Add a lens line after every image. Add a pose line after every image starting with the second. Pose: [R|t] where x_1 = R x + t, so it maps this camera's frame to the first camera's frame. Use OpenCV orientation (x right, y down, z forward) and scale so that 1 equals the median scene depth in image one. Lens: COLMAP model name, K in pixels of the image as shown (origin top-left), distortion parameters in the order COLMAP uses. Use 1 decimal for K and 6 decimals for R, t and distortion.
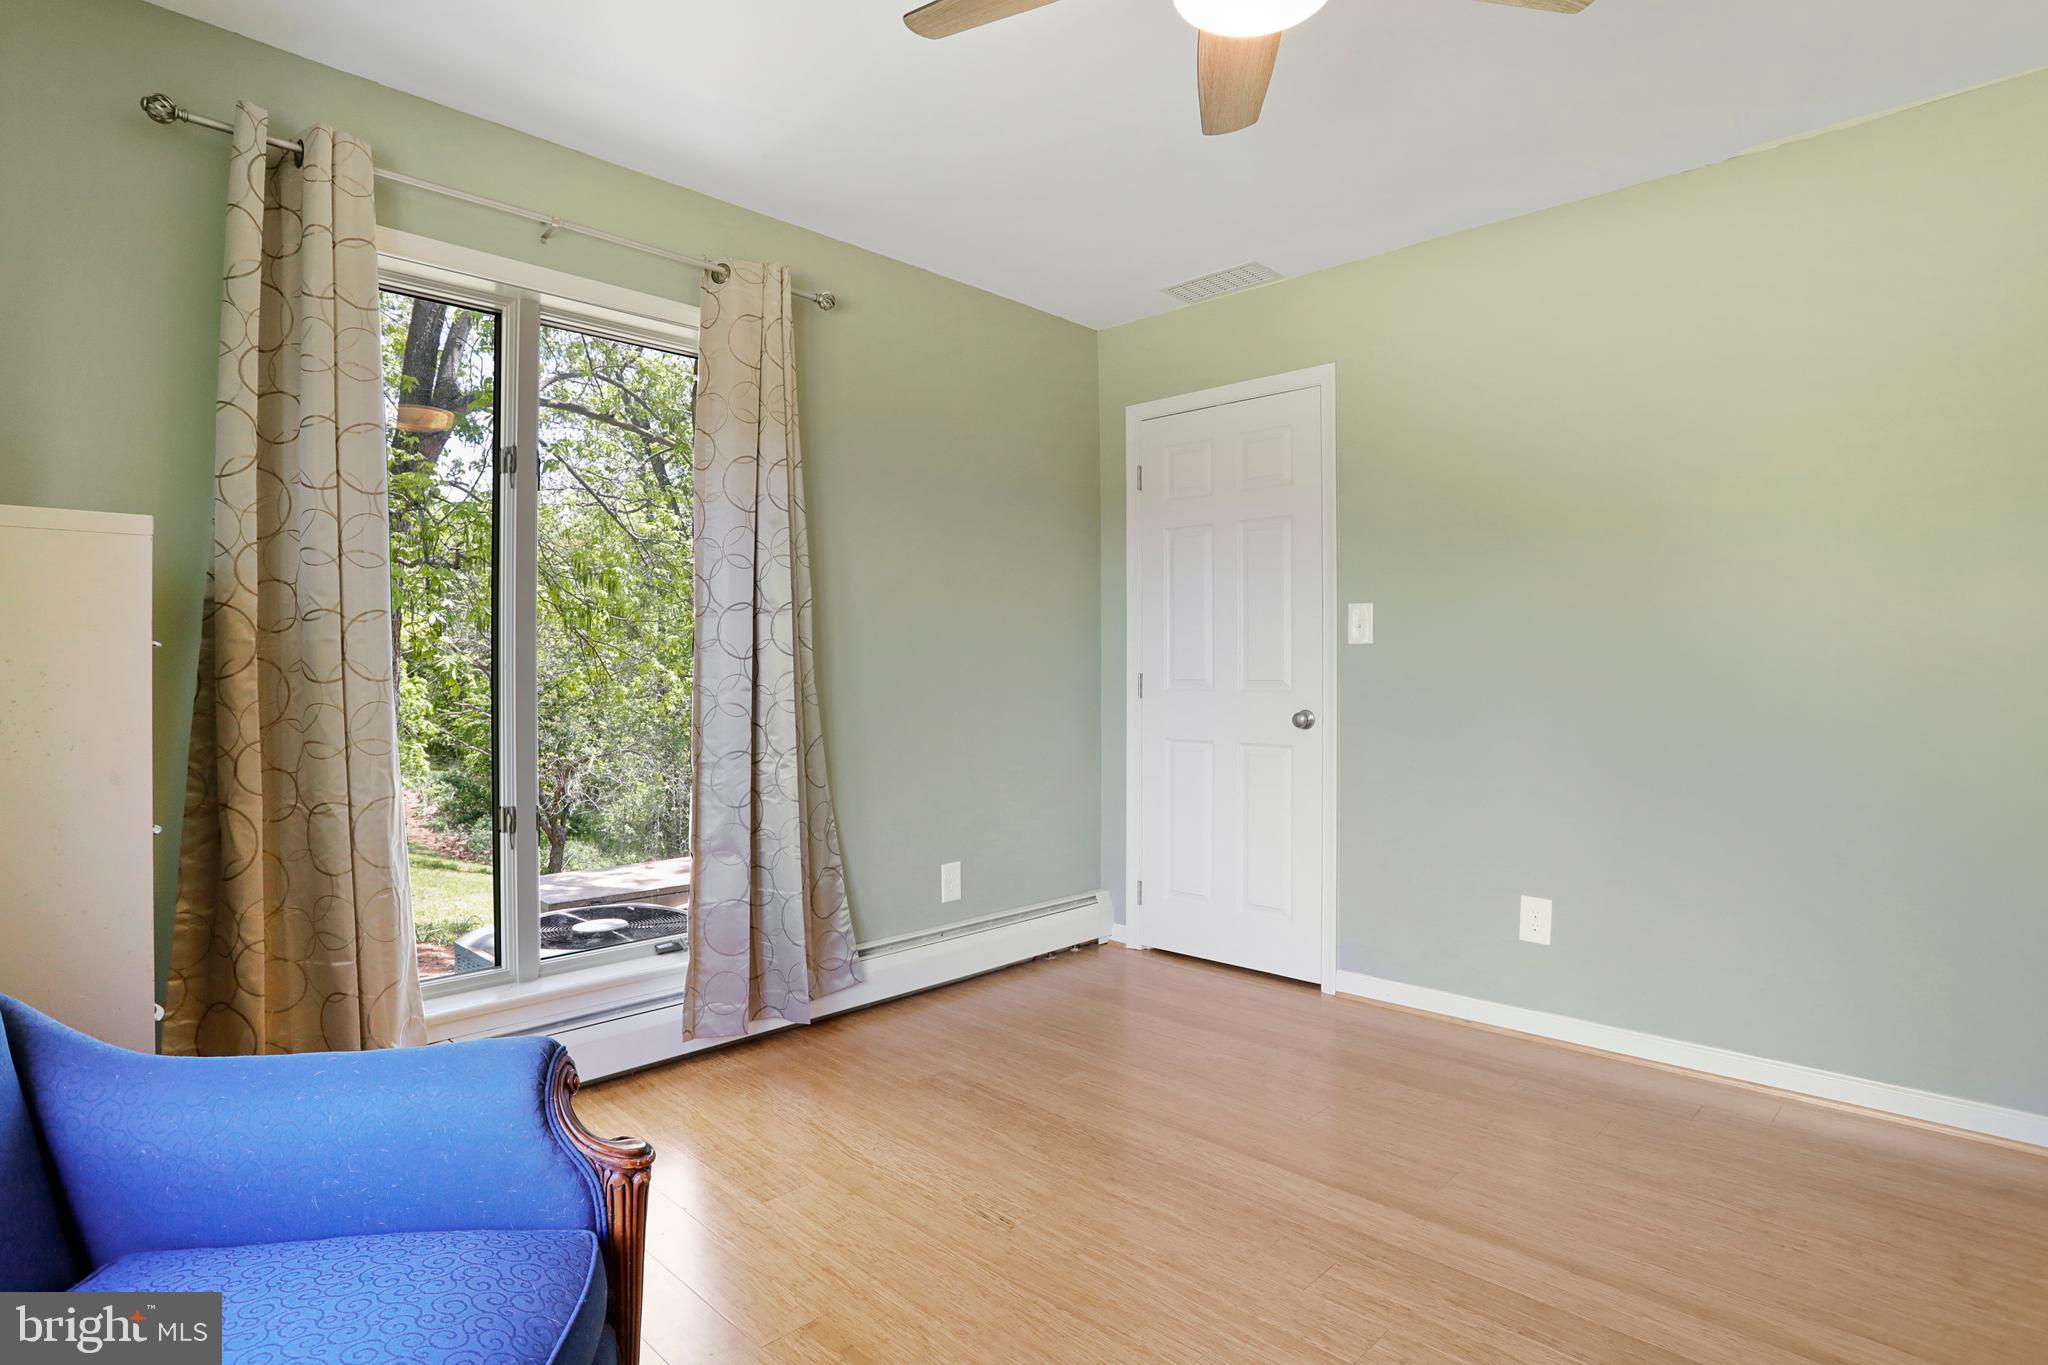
lens RADIAL K [[1050.8, 0, 1011.0], [0, 1050.8, 671.0], [0, 0, 1]] dist [-0.069271, 0.032483]
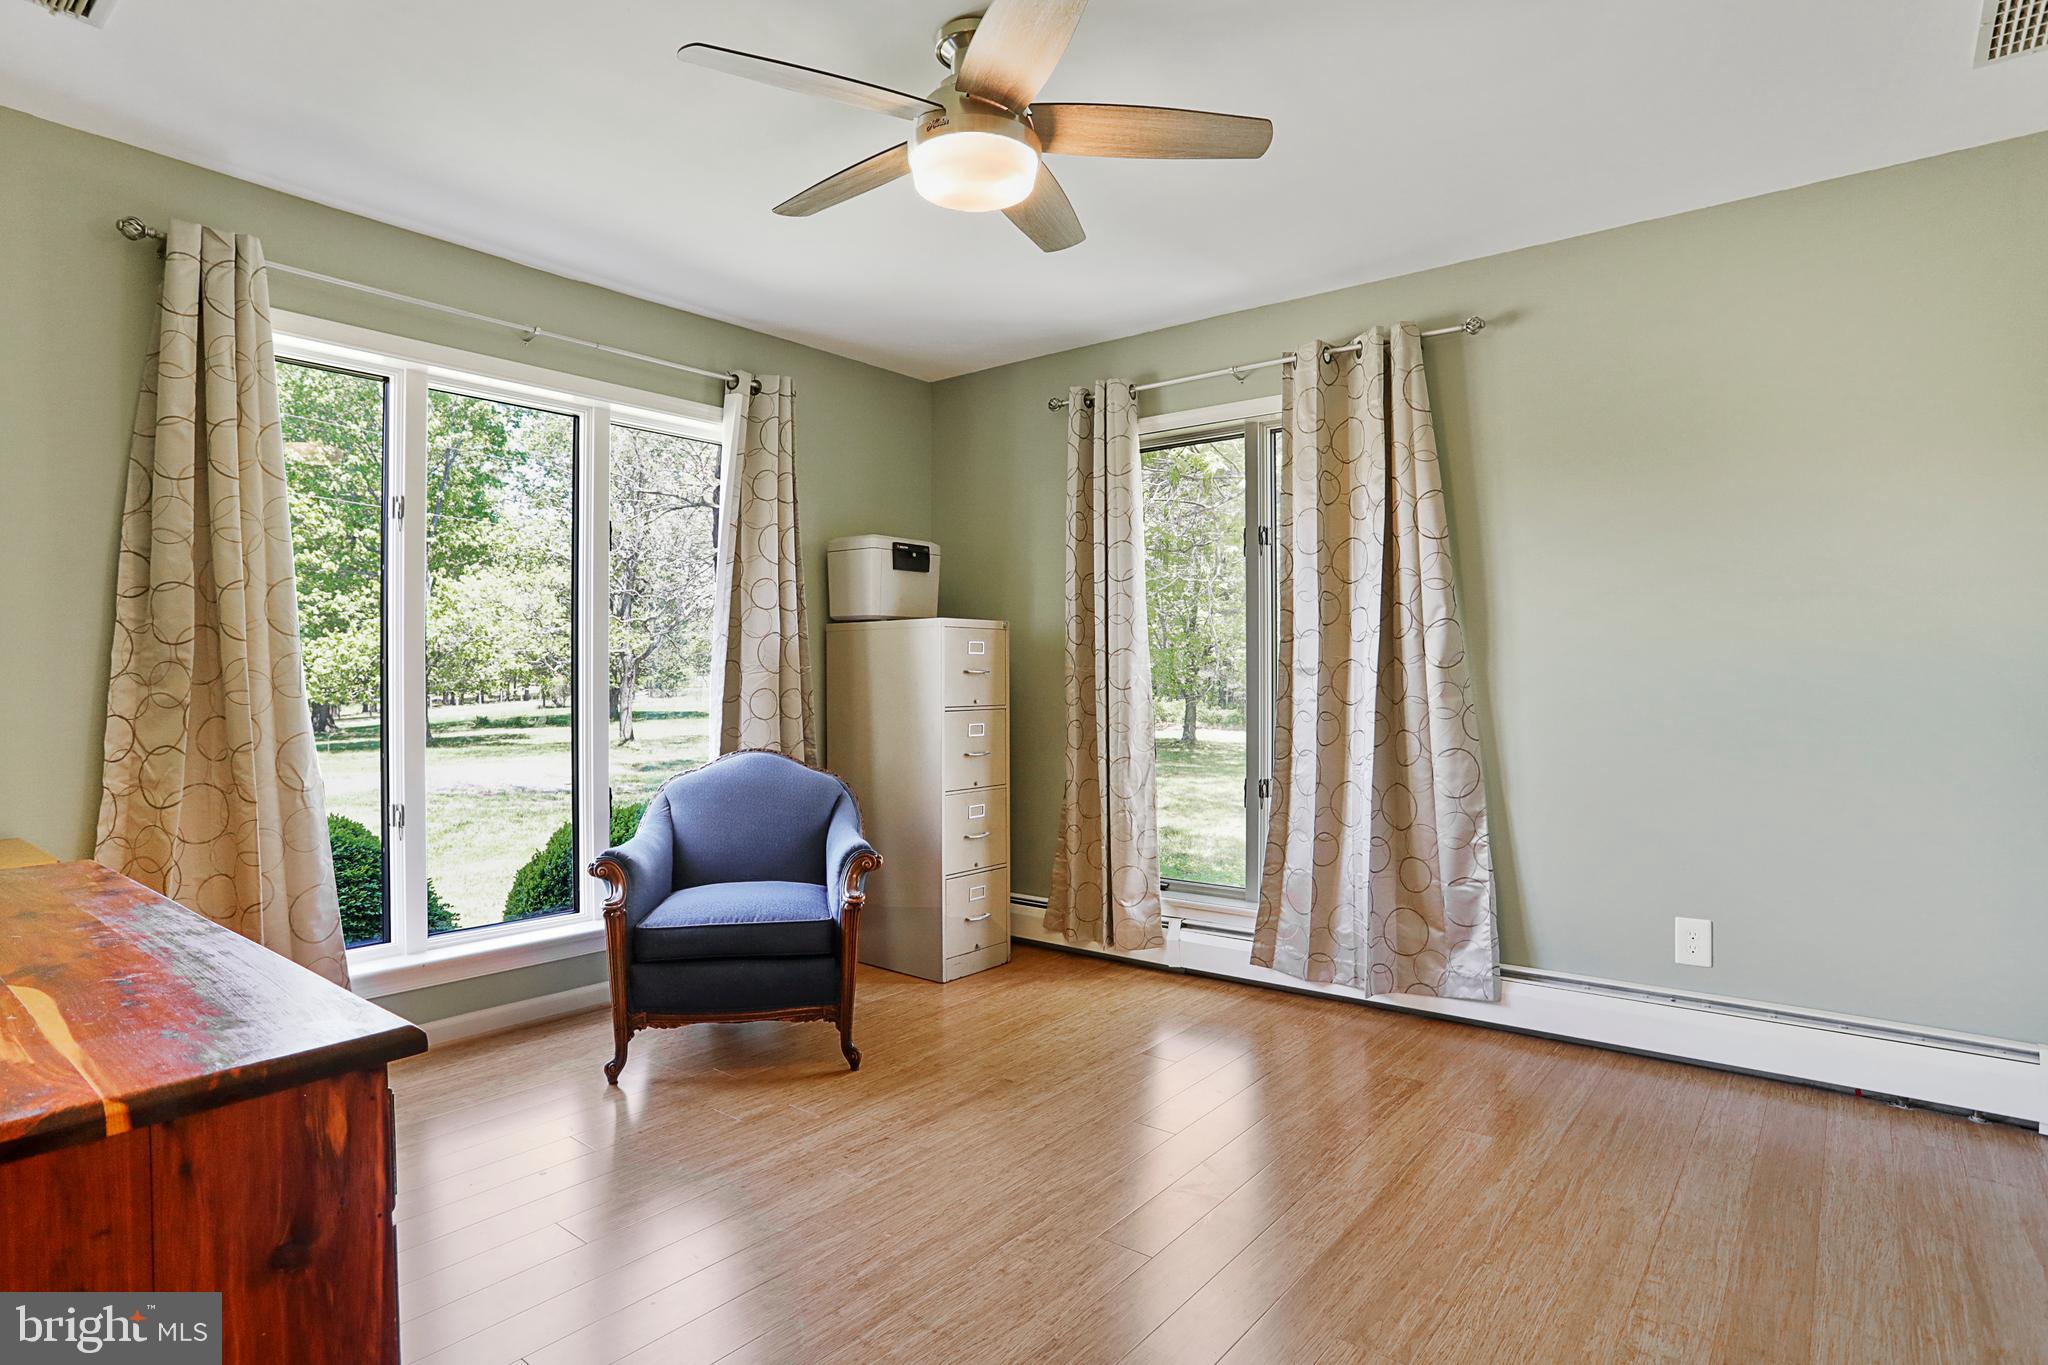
lens RADIAL K [[1050.8, 0, 1011.0], [0, 1050.8, 671.0], [0, 0, 1]] dist [-0.069271, 0.032483]
pose [[0.104279, -0.013775, -0.994453, 1.030276], [-0.000963, 0.999902, -0.013951, 0.002691], [0.994548, 0.002413, 0.104256, 0.578532]]
